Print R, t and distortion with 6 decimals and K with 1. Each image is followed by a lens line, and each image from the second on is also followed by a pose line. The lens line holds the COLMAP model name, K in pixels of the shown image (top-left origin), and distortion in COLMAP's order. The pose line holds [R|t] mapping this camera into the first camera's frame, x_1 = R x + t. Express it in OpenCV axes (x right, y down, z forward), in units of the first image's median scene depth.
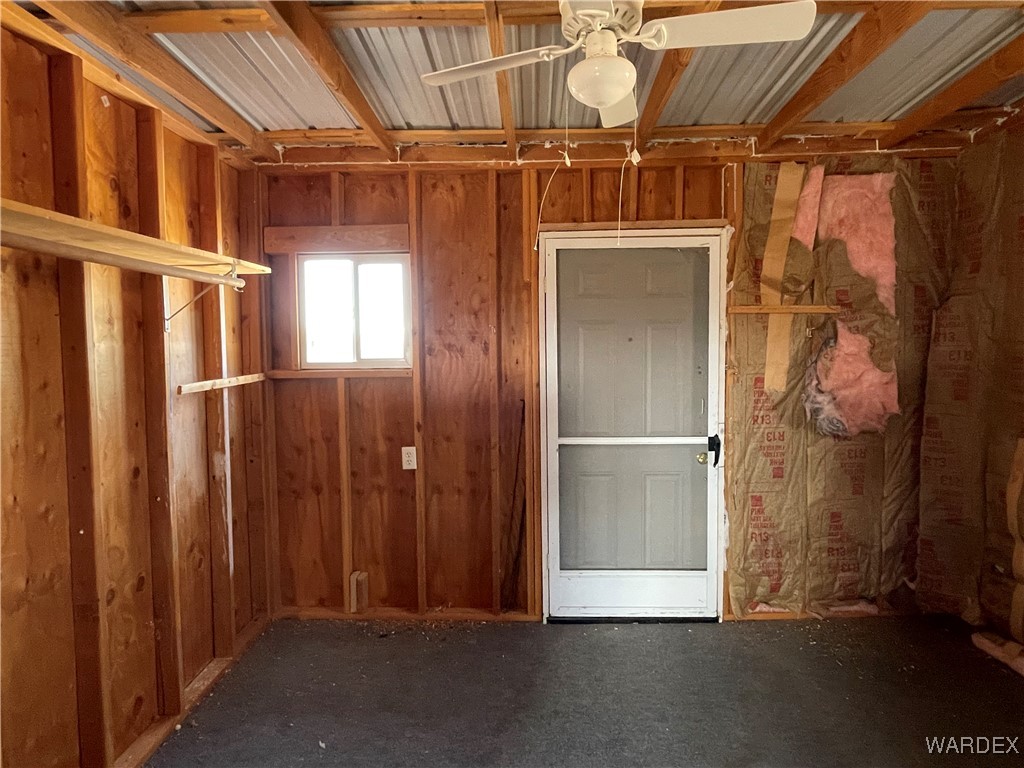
lens RADIAL K [[577.8, 0, 511.9], [0, 577.8, 380.5], [0, 0, 1]] dist [-0.001417, -0.002008]
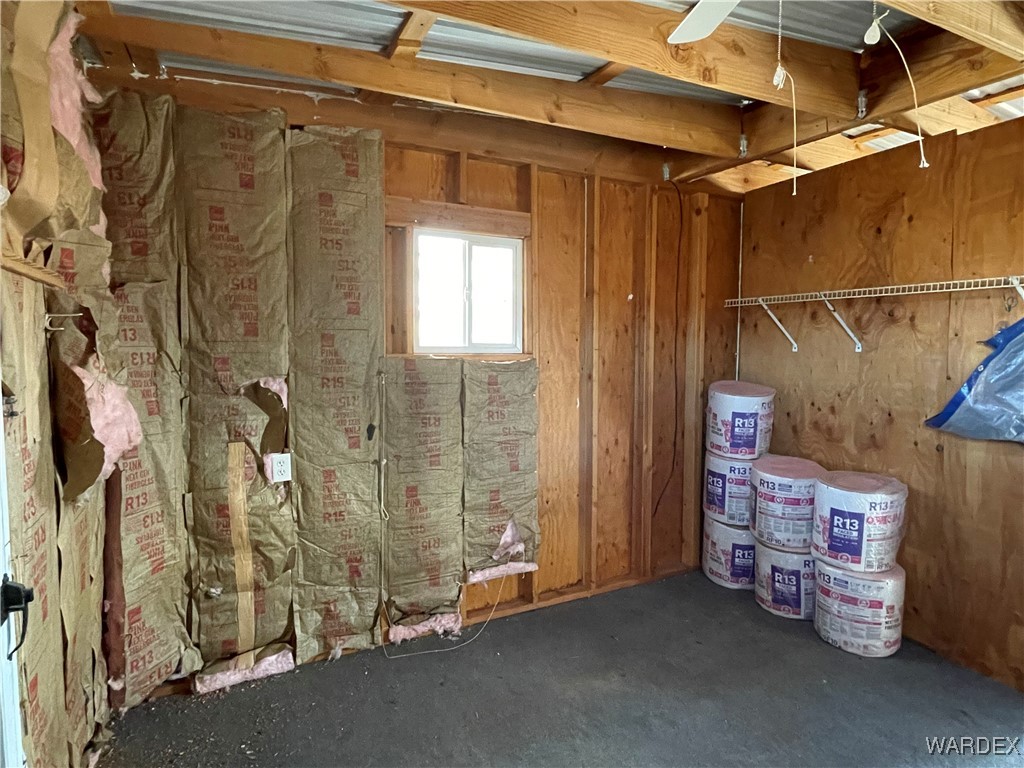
lens RADIAL K [[577.8, 0, 511.9], [0, 577.8, 380.5], [0, 0, 1]] dist [-0.001417, -0.002008]
pose [[-0.477137, -0.047175, 0.877562, -0.143427], [0.061679, 0.994298, 0.086986, -0.048398], [-0.876662, 0.095631, -0.471507, 0.890381]]
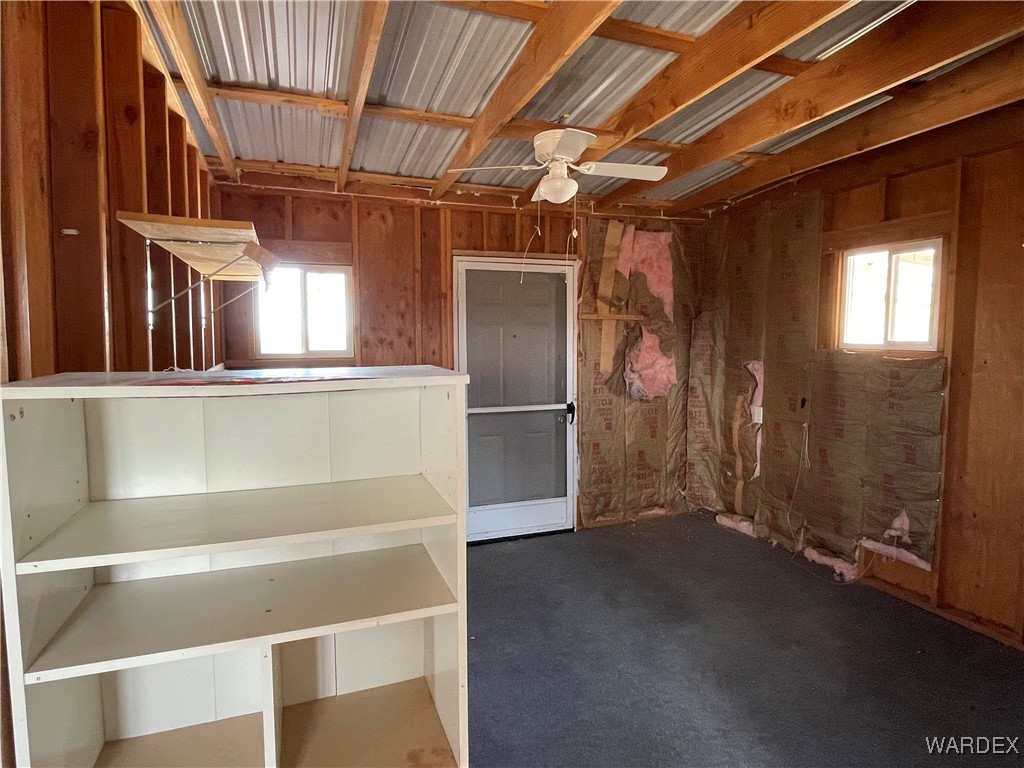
lens RADIAL K [[577.8, 0, 511.9], [0, 577.8, 380.5], [0, 0, 1]] dist [-0.001417, -0.002008]
pose [[0.927584, -0.020089, 0.373074, -0.335570], [0.018221, 0.999798, 0.008534, 0.024558], [-0.373170, -0.001118, 0.927762, -0.301681]]
